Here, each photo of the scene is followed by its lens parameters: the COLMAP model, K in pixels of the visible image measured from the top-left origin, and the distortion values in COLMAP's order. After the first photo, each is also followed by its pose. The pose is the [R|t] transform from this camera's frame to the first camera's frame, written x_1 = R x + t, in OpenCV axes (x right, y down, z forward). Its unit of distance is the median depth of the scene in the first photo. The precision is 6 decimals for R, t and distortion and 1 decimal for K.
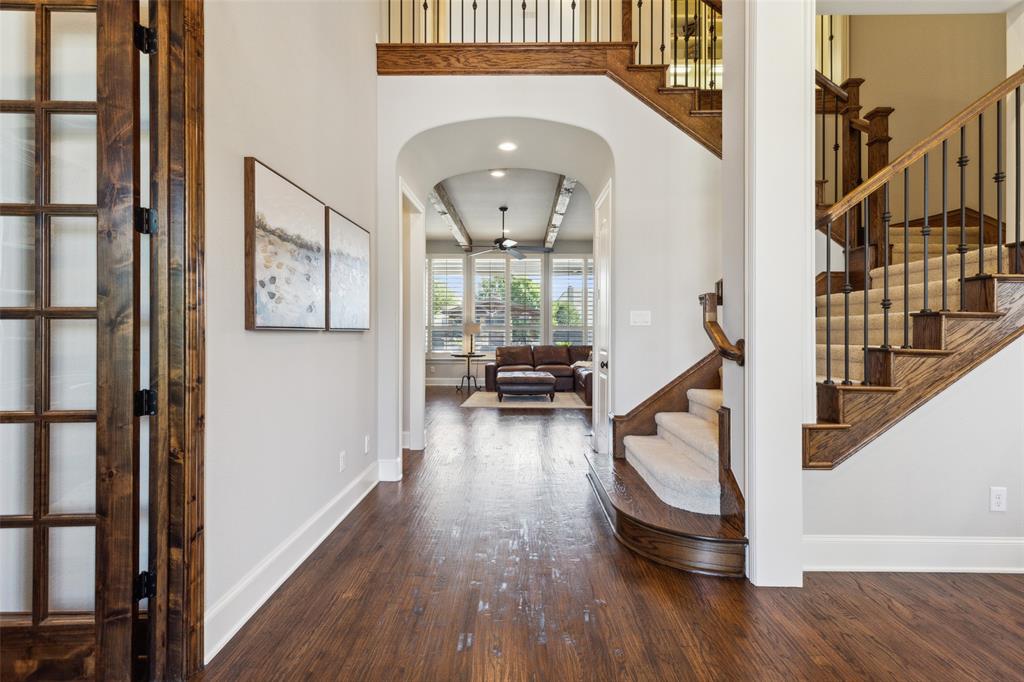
lens RADIAL K [[476.2, 0, 517.5], [0, 476.2, 334.2], [0, 0, 1]] dist [0.011198, -0.002223]
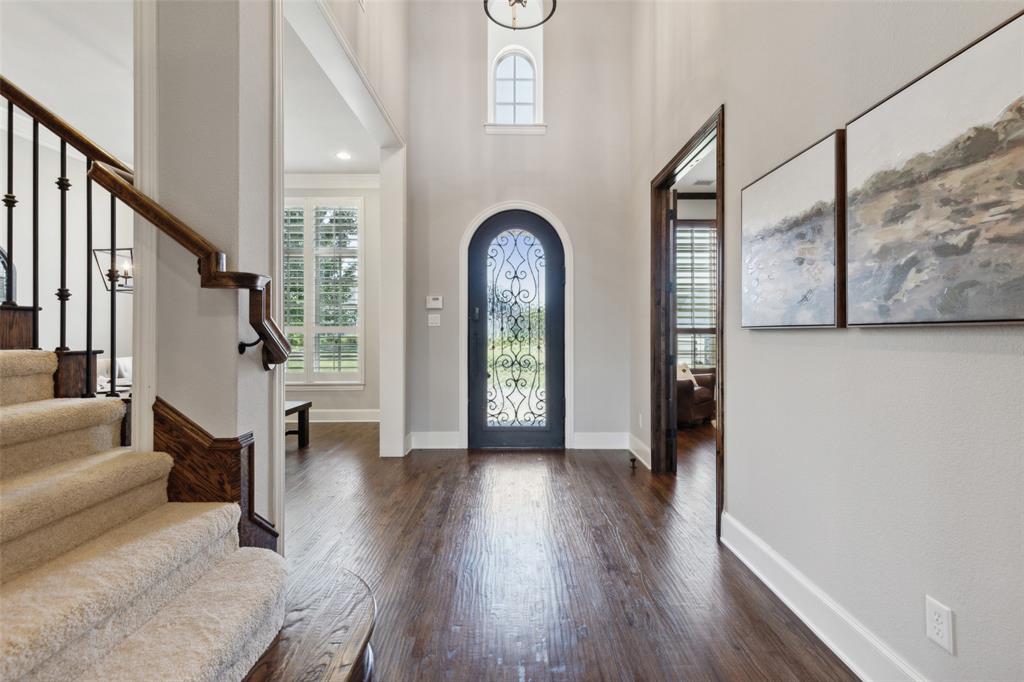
lens RADIAL K [[476.2, 0, 517.5], [0, 476.2, 334.2], [0, 0, 1]] dist [0.011198, -0.002223]
pose [[-0.999774, 0.000120, -0.021270, 0.042112], [0.000084, 0.999999, 0.001702, 0.000277], [0.021270, 0.001700, -0.999772, 1.811397]]
